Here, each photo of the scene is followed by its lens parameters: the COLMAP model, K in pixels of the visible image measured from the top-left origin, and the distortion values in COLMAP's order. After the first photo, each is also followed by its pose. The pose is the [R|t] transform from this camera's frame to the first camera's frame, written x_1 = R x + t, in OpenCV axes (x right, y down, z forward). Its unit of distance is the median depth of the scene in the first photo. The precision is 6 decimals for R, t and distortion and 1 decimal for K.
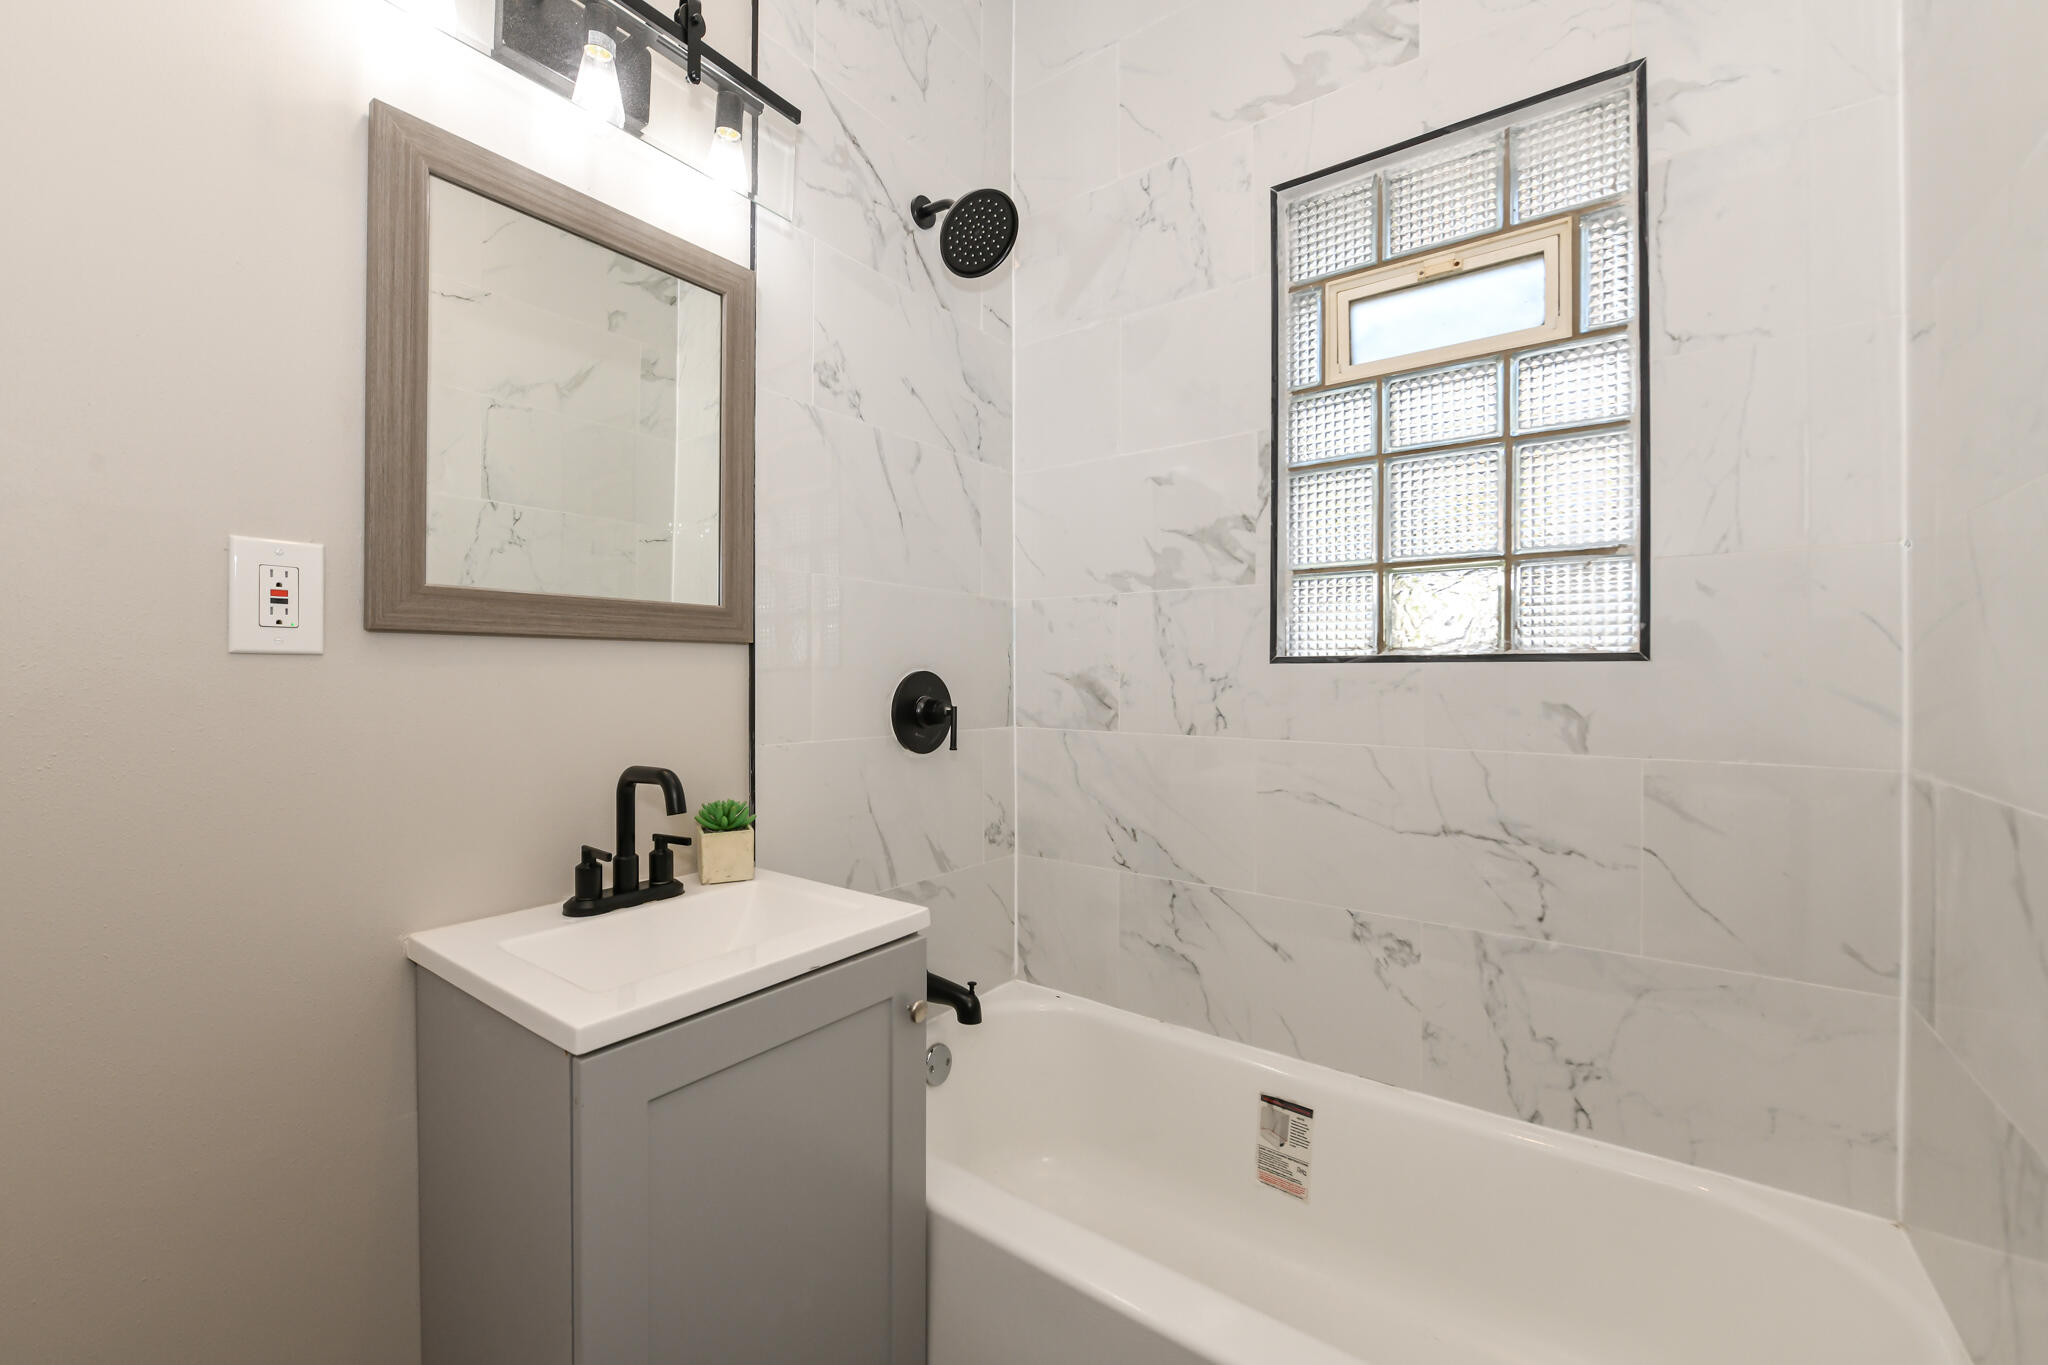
lens RADIAL K [[825.5, 0, 1024.0], [0, 825.5, 682.5], [0, 0, 1]] dist [-0.008807, 0.000098]
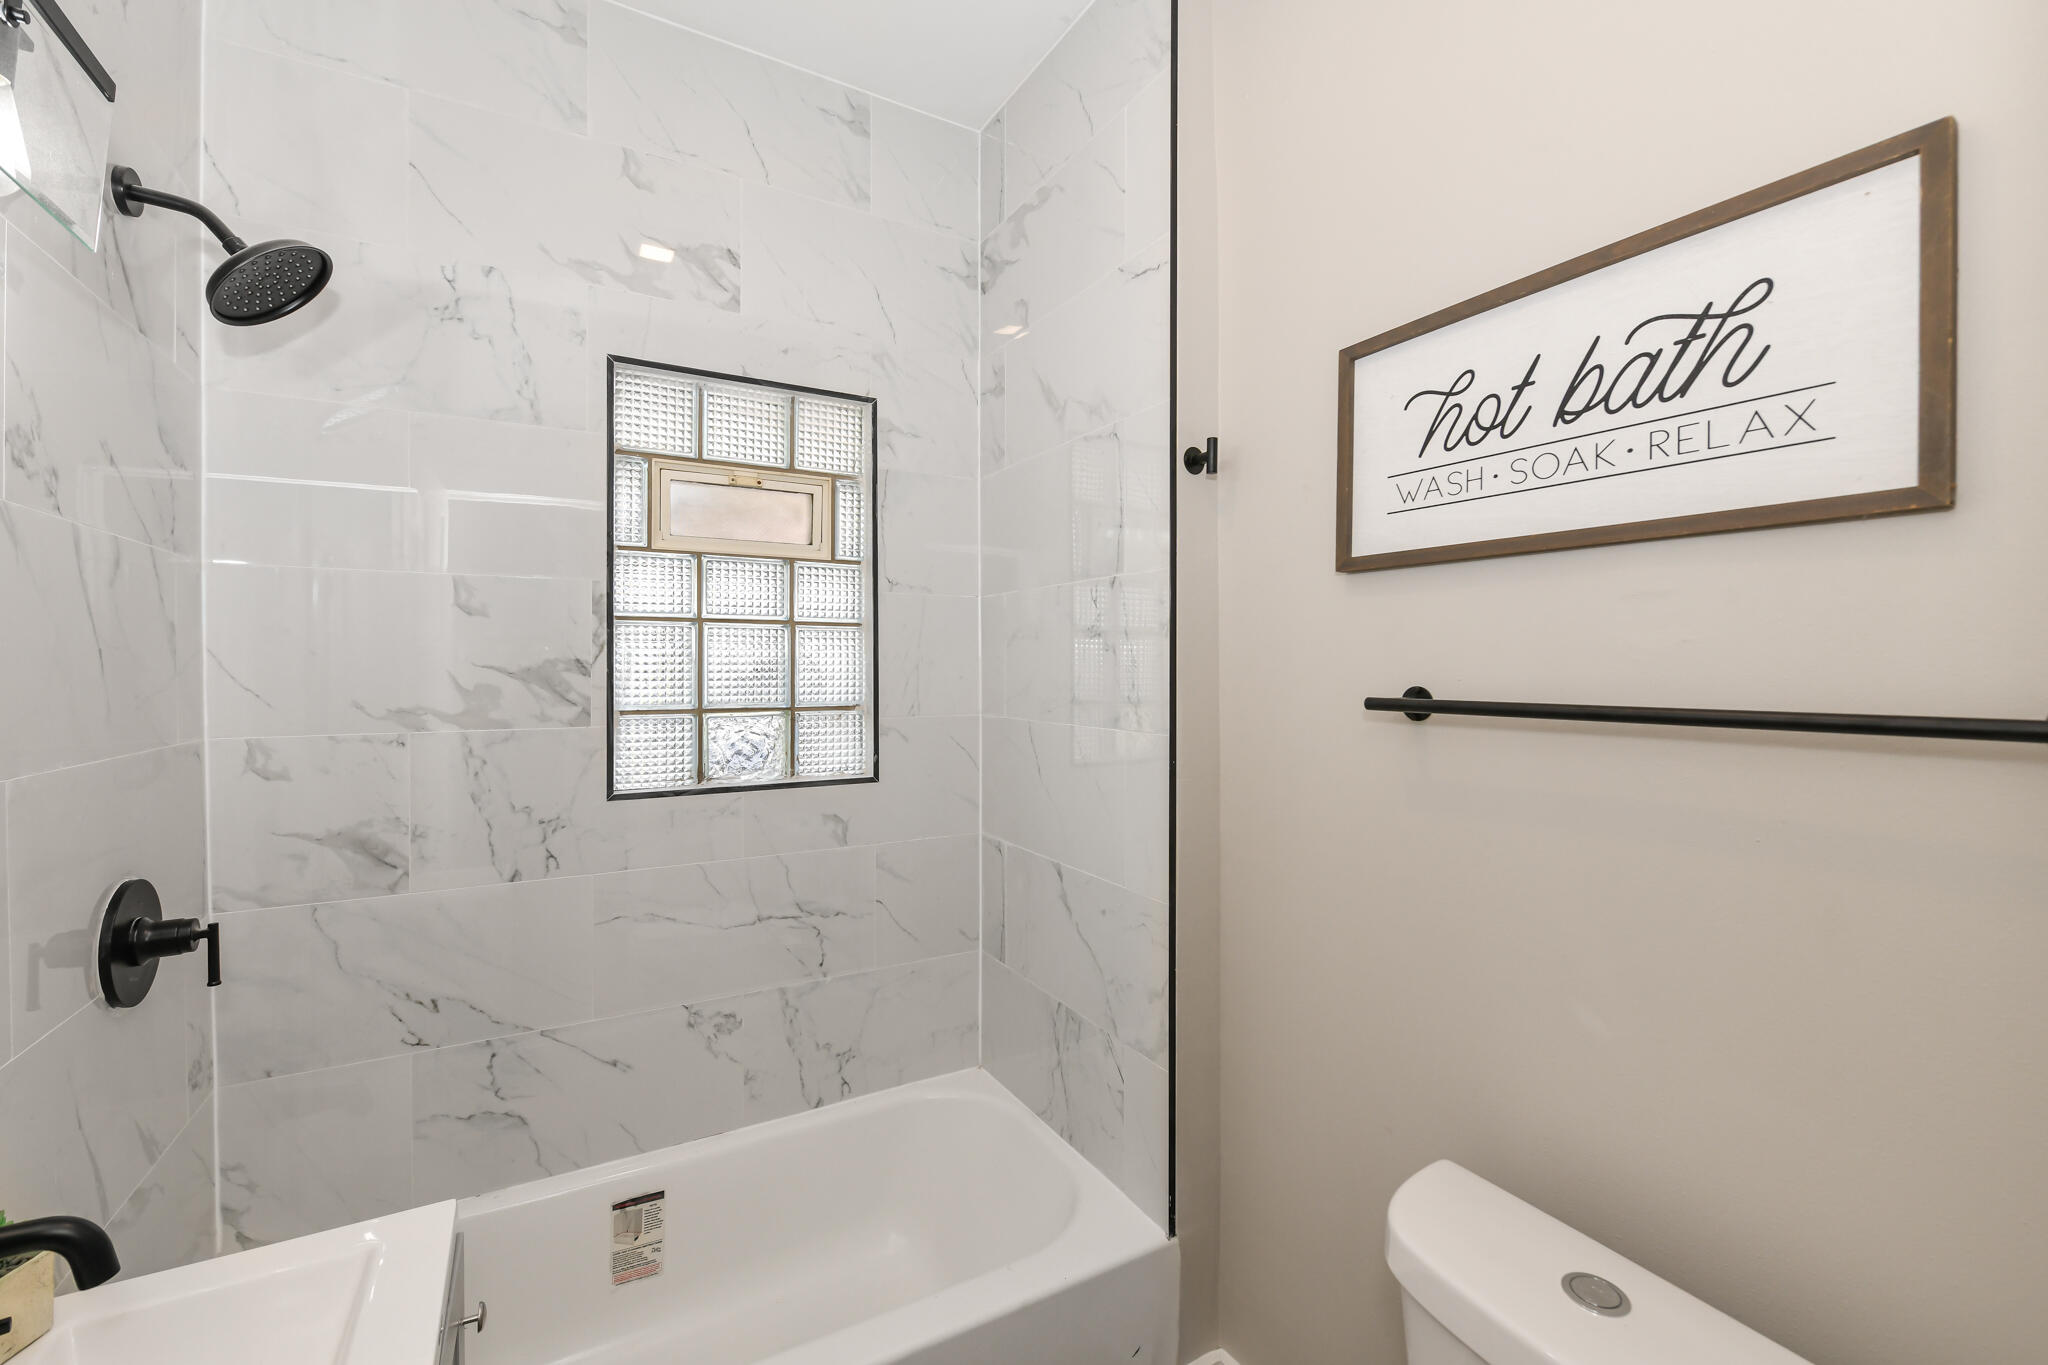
lens RADIAL K [[825.8, 0, 1024.0], [0, 825.8, 682.5], [0, 0, 1]] dist [-0.001311, -0.004364]
pose [[0.407732, -0.016338, 0.912955, -0.458690], [0.004608, 0.999864, 0.015835, -0.193270], [-0.913090, -0.002249, 0.407752, 0.075528]]
